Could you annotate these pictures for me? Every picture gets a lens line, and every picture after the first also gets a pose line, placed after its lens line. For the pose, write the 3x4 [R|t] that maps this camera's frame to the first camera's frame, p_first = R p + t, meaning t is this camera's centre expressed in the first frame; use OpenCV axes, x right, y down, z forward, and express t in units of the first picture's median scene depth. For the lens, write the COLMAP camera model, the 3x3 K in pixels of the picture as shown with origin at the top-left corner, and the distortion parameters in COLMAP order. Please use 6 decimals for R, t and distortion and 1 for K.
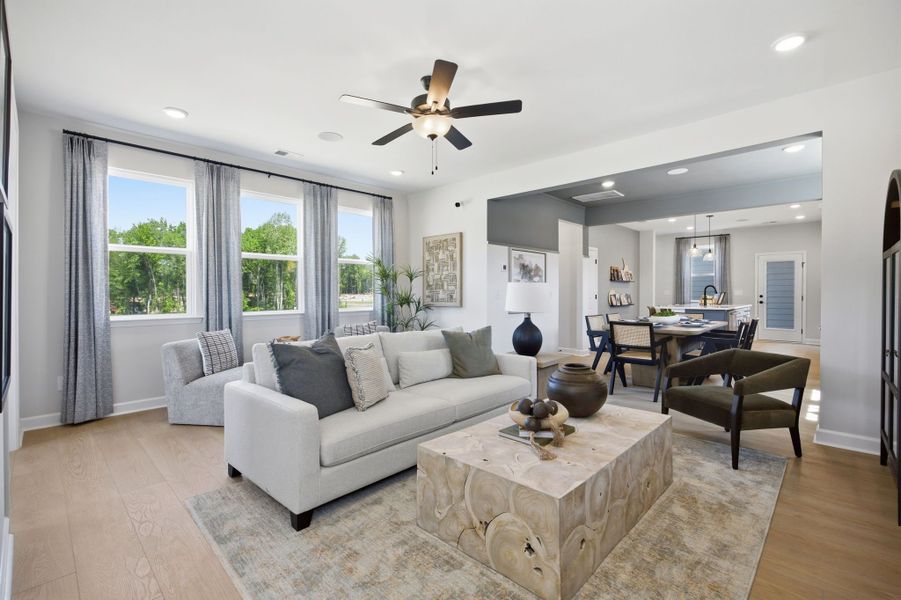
lens RADIAL K [[407.8, 0, 449.9], [0, 407.8, 296.9], [0, 0, 1]] dist [-0.010524, 0.005620]
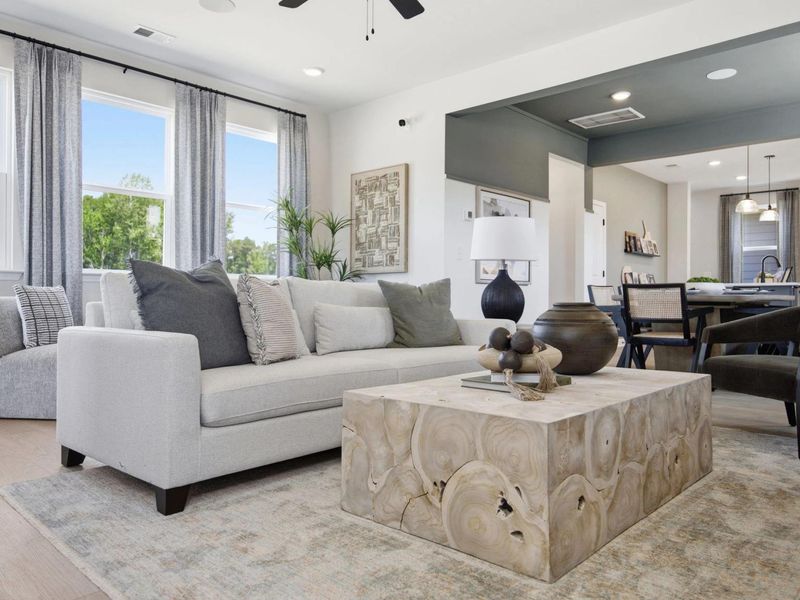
lens RADIAL K [[604.7, 0, 399.7], [0, 604.7, 295.3], [0, 0, 1]] dist [0.009817, -0.015184]
pose [[0.999805, 0.007598, 0.018238, -0.002249], [-0.007327, 0.999862, -0.014907, 0.118294], [-0.018349, 0.014771, 0.999723, -0.015543]]
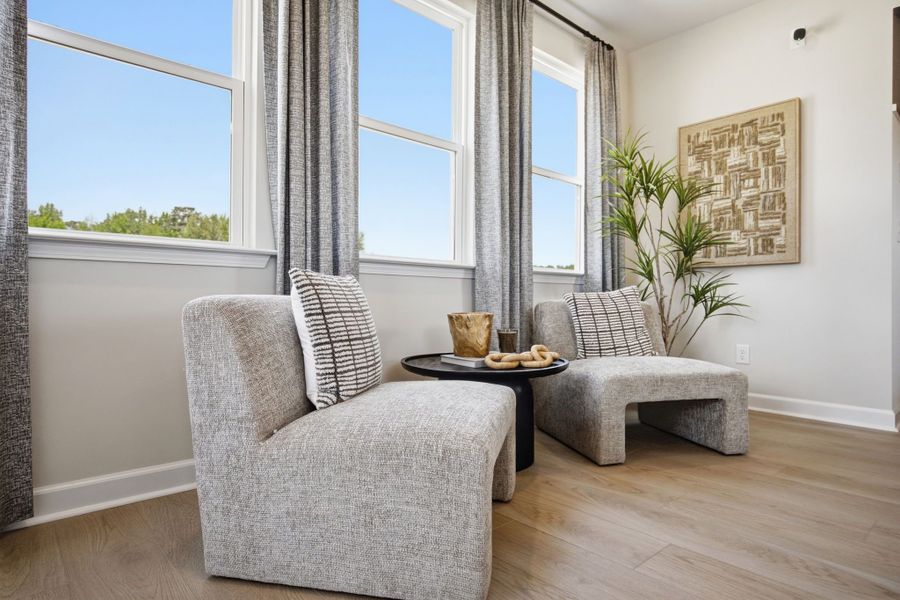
lens RADIAL K [[507.4, 0, 451.8], [0, 507.4, 304.7], [0, 0, 1]] dist [-0.008388, 0.001022]
pose [[0.998040, 0.008954, -0.061928, -0.487270], [-0.009614, 0.999900, -0.010375, 0.121067], [0.061829, 0.010950, 0.998027, 0.638627]]
